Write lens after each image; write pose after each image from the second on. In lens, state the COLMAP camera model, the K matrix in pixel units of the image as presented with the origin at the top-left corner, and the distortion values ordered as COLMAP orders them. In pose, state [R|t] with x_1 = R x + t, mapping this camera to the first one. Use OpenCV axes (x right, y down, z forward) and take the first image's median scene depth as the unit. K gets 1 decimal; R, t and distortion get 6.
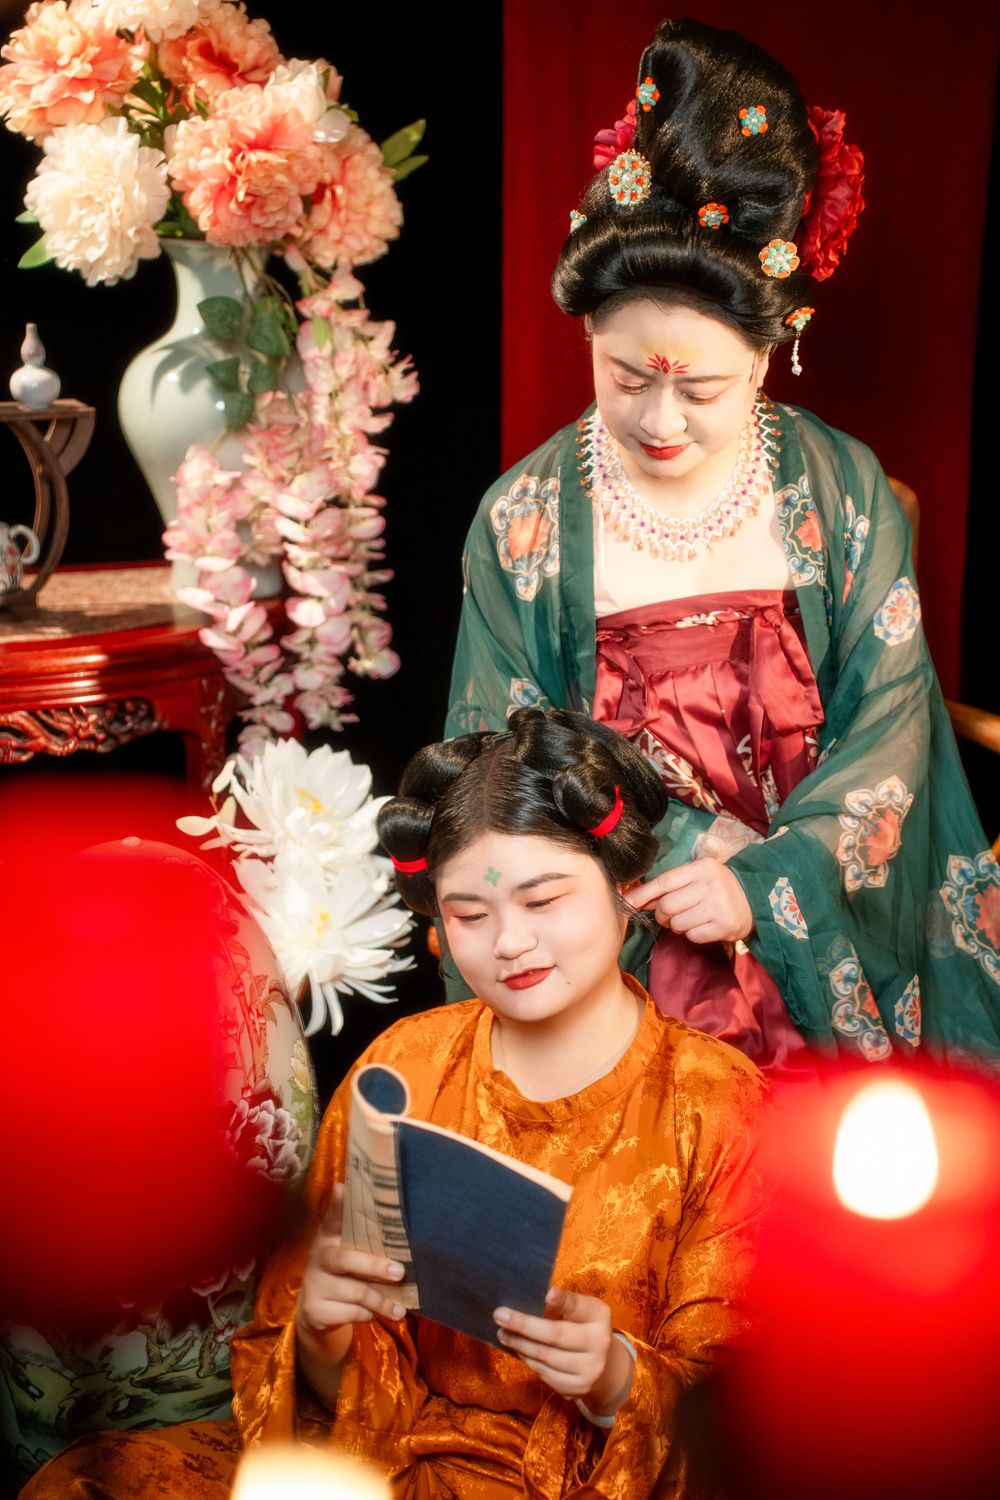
lens RADIAL K [[3127.8, 0, 491.2], [0, 3127.8, 751.9], [0, 0, 1]] dist [0.609101, 0.000000]
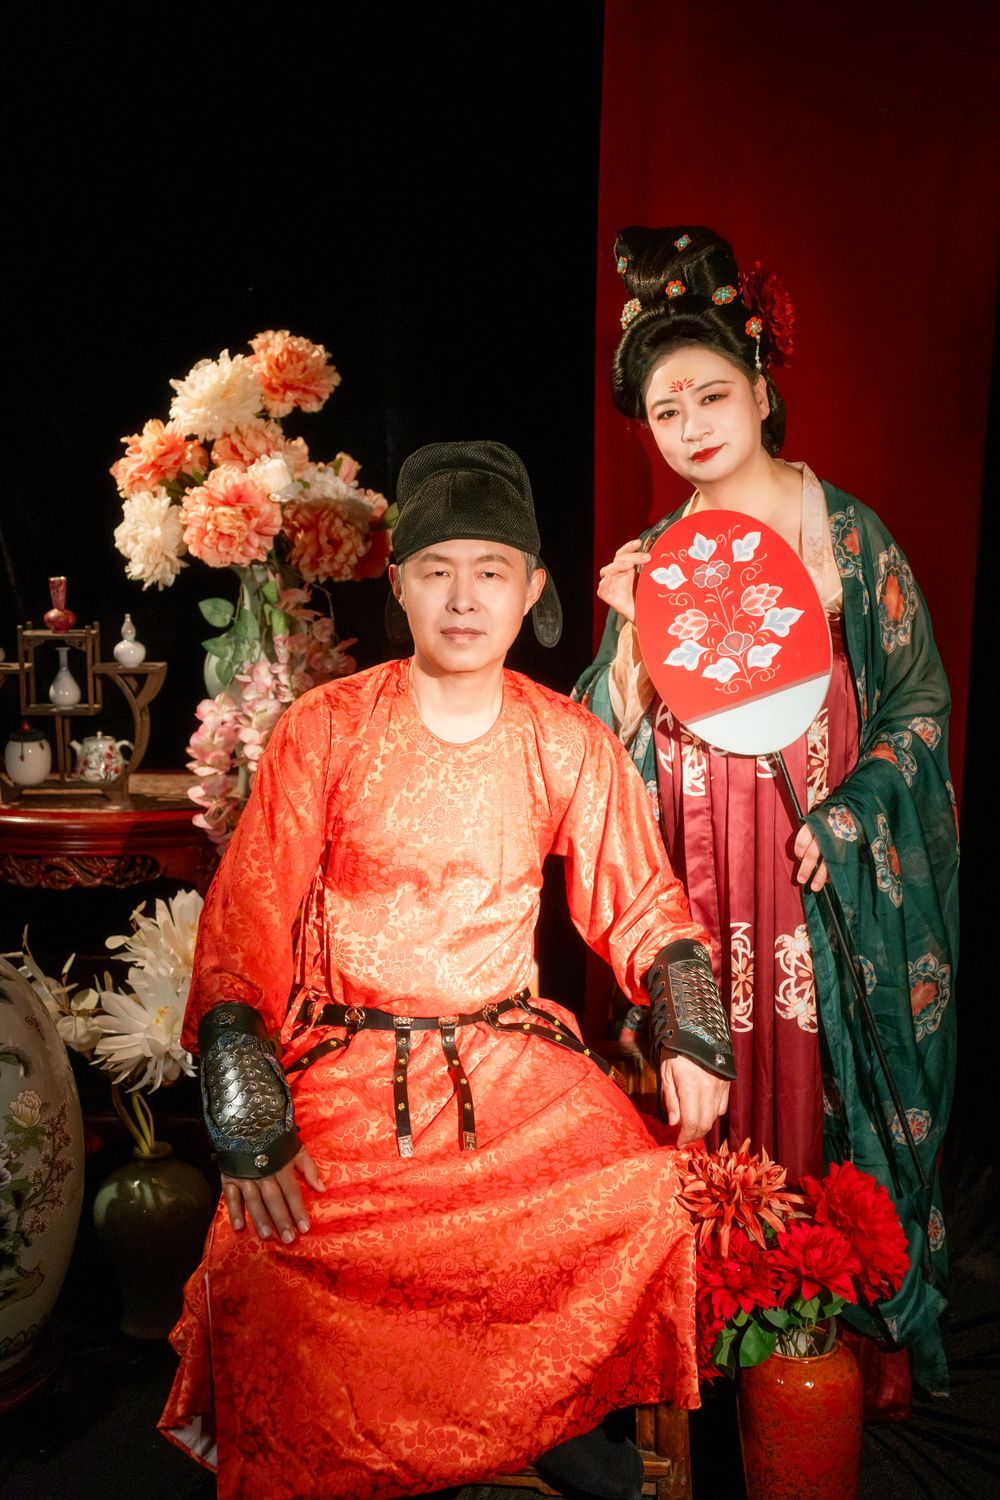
lens RADIAL K [[2023.2, 0, 504.7], [0, 2023.2, 746.2], [0, 0, 1]] dist [0.216238, 0.000000]
pose [[0.885365, 0.062791, -0.460637, 0.487598], [-0.100356, 0.993289, -0.057489, -0.030173], [0.453936, 0.097127, 0.885725, 0.202425]]
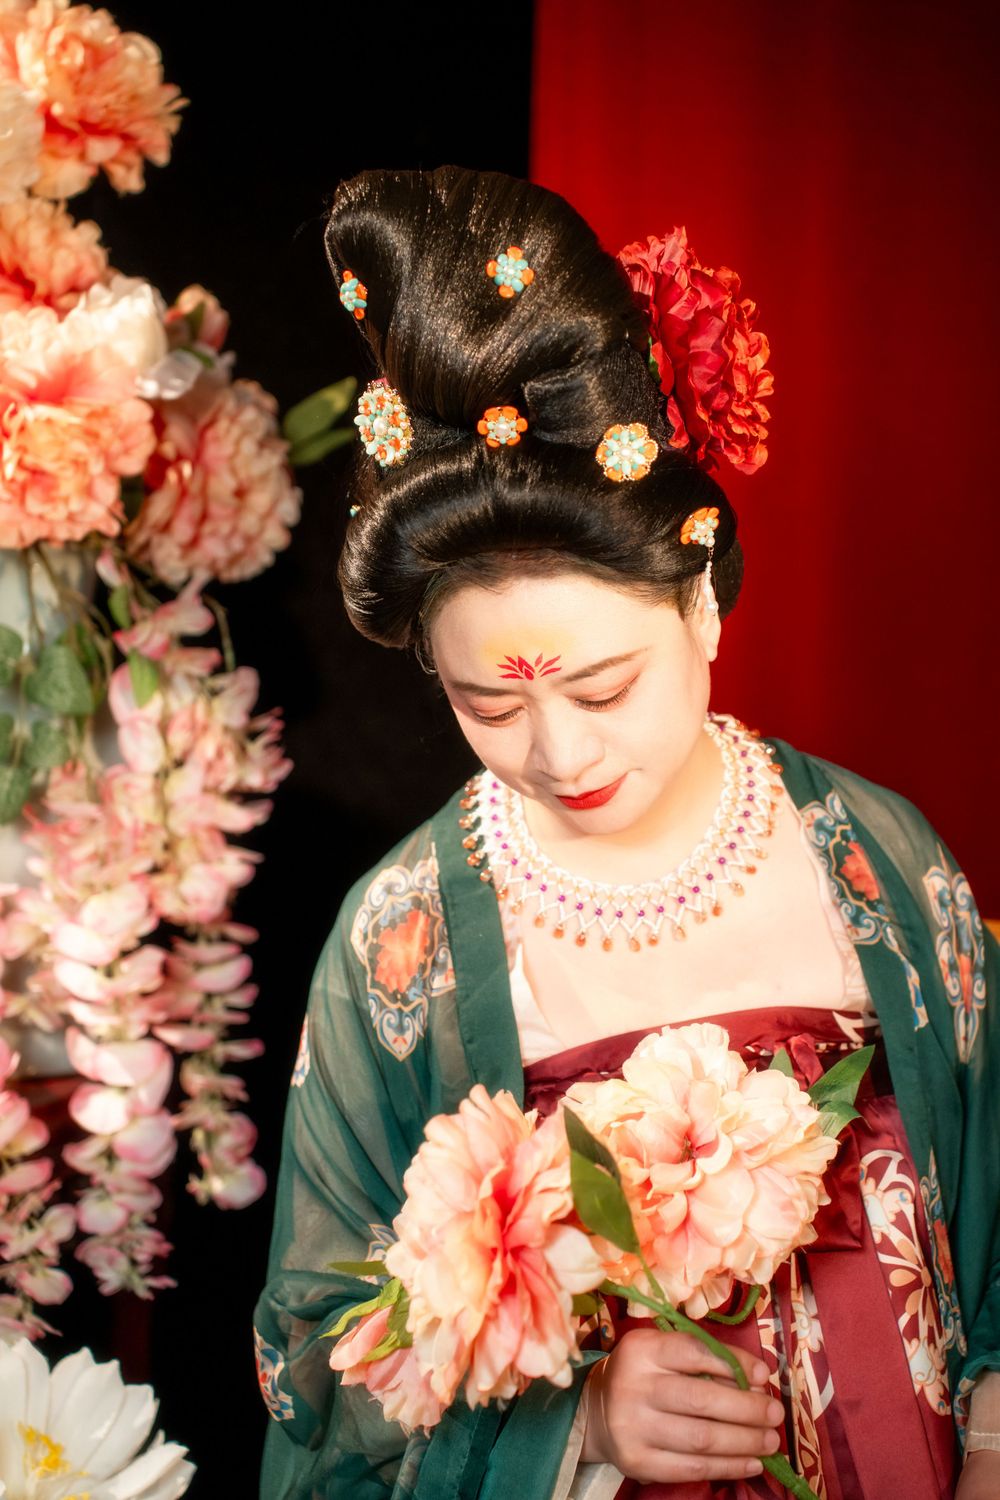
lens RADIAL K [[3127.8, 0, 498.1], [0, 3127.8, 748.6], [0, 0, 1]] dist [0.609101, 0.000000]
pose [[0.995621, 0.037118, -0.085797, 0.074371], [-0.045813, 0.993759, -0.101711, -0.056039], [0.081487, 0.105196, 0.991107, 0.367415]]
